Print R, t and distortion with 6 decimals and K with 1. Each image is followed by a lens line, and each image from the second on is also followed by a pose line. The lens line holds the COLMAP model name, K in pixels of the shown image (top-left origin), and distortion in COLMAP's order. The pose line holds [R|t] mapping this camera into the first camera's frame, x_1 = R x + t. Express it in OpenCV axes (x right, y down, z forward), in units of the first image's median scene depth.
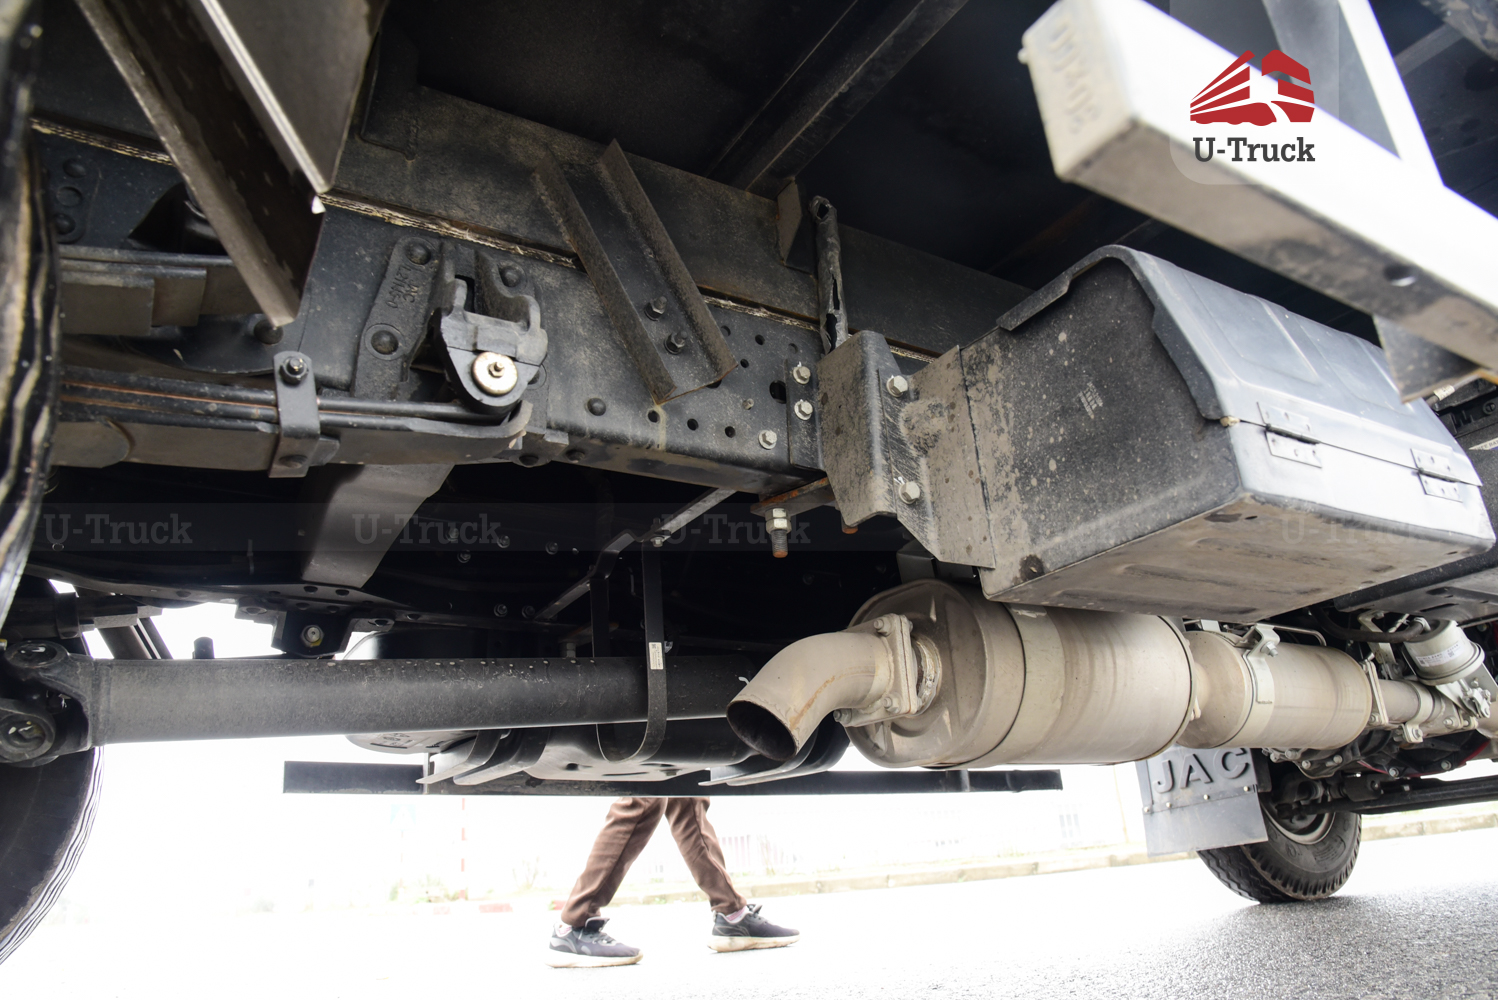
lens RADIAL K [[1046.4, 0, 749.0], [0, 1046.4, 500.0], [0, 0, 1]] dist [-0.085762, -0.000766]
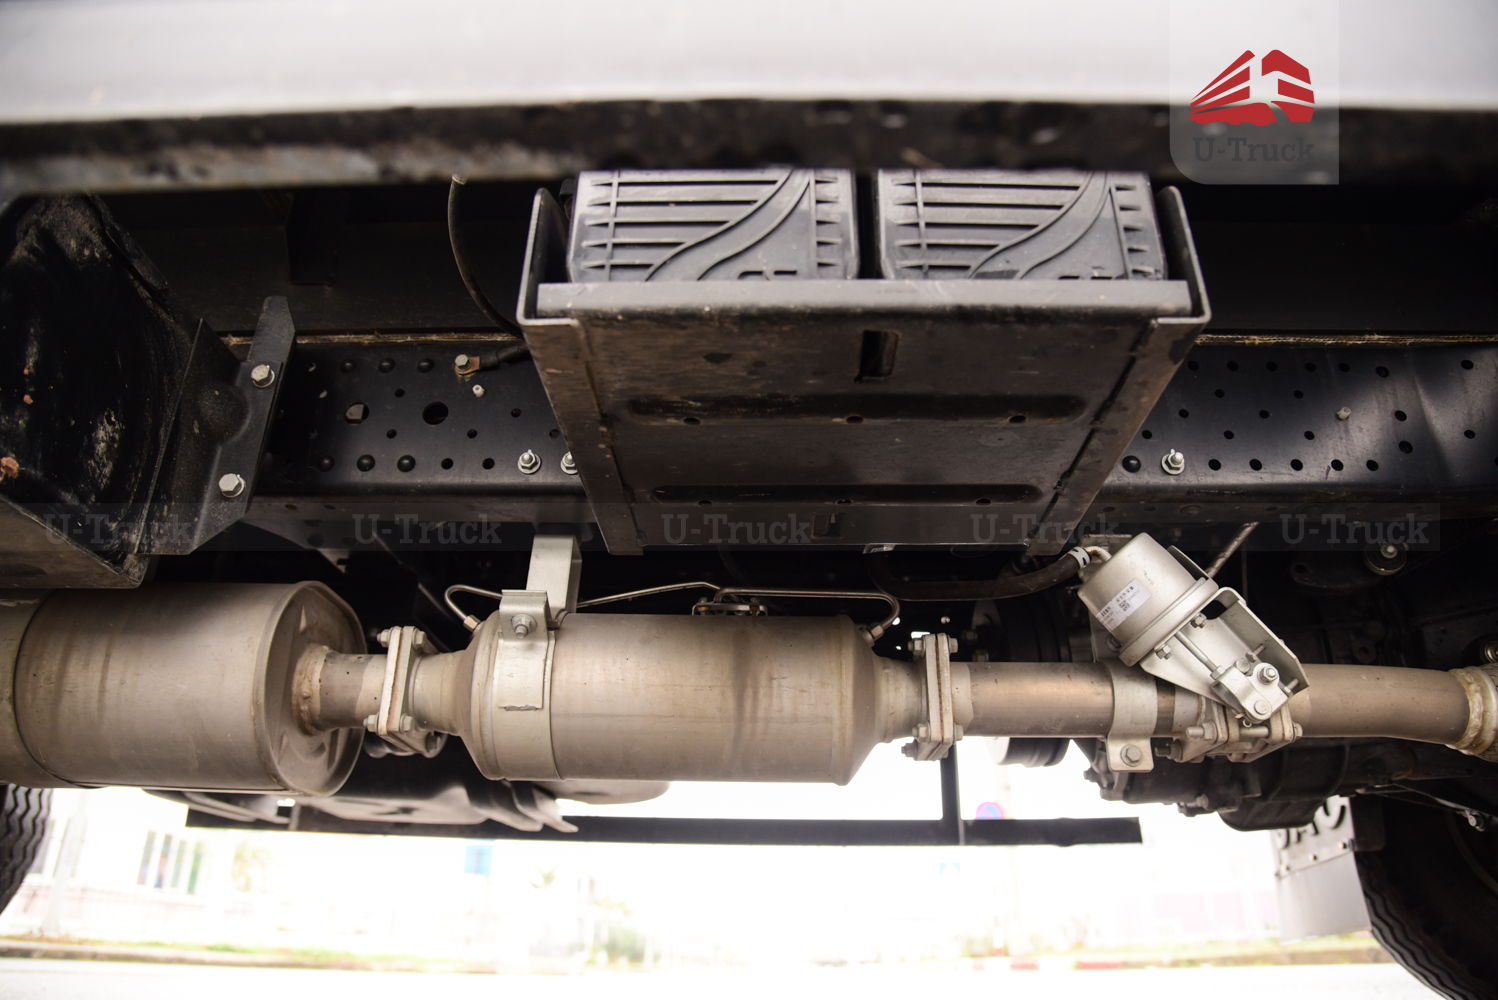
lens RADIAL K [[1046.4, 0, 749.0], [0, 1046.4, 500.0], [0, 0, 1]] dist [-0.085762, -0.000766]
pose [[0.833647, -0.155992, -0.529810, 0.693020], [0.130005, 0.987754, -0.086263, 0.099515], [0.536778, 0.003035, 0.843718, 0.356075]]
